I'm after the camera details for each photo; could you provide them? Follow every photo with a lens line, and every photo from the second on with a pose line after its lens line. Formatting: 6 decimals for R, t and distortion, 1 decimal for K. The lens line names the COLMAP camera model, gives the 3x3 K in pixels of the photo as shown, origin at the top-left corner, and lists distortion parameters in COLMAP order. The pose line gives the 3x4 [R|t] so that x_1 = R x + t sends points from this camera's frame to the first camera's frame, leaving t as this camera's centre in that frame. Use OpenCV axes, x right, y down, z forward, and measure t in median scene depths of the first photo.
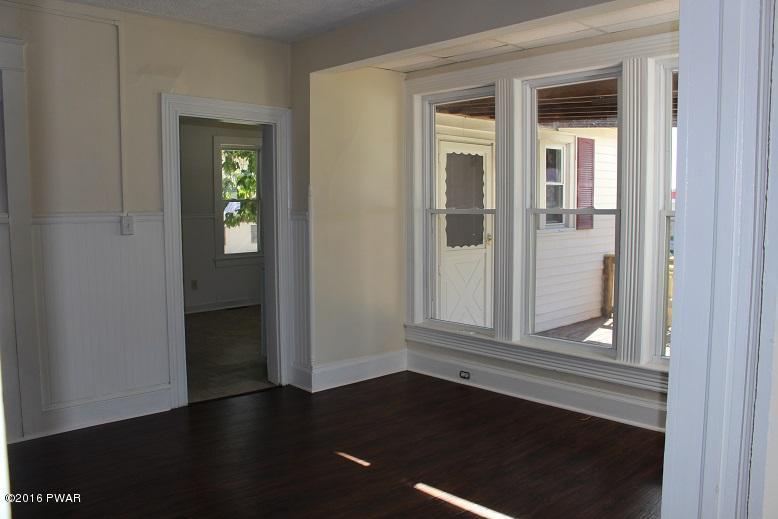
lens RADIAL K [[642.1, 0, 389.0], [0, 642.1, 259.5], [0, 0, 1]] dist [-0.144081, 0.110407]
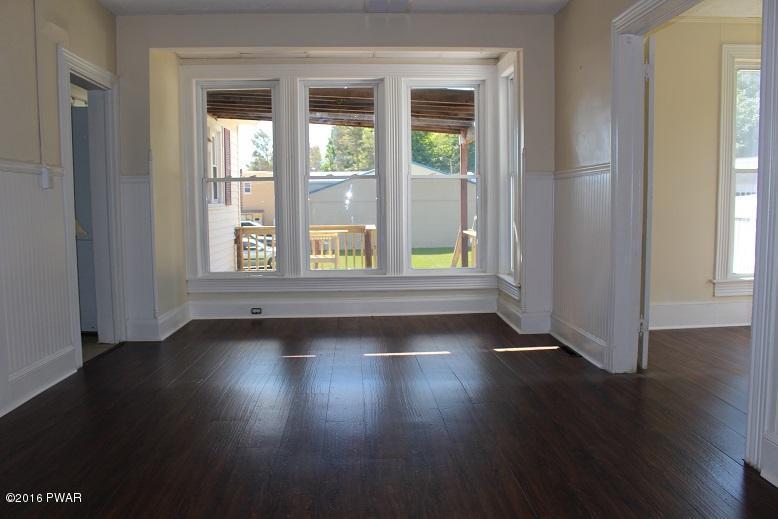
lens RADIAL K [[642.1, 0, 389.0], [0, 642.1, 259.5], [0, 0, 1]] dist [-0.144081, 0.110407]
pose [[0.646672, -0.071480, 0.759411, -0.651327], [0.073927, 0.996786, 0.030871, 0.062808], [-0.759177, 0.036177, 0.649878, -0.004110]]
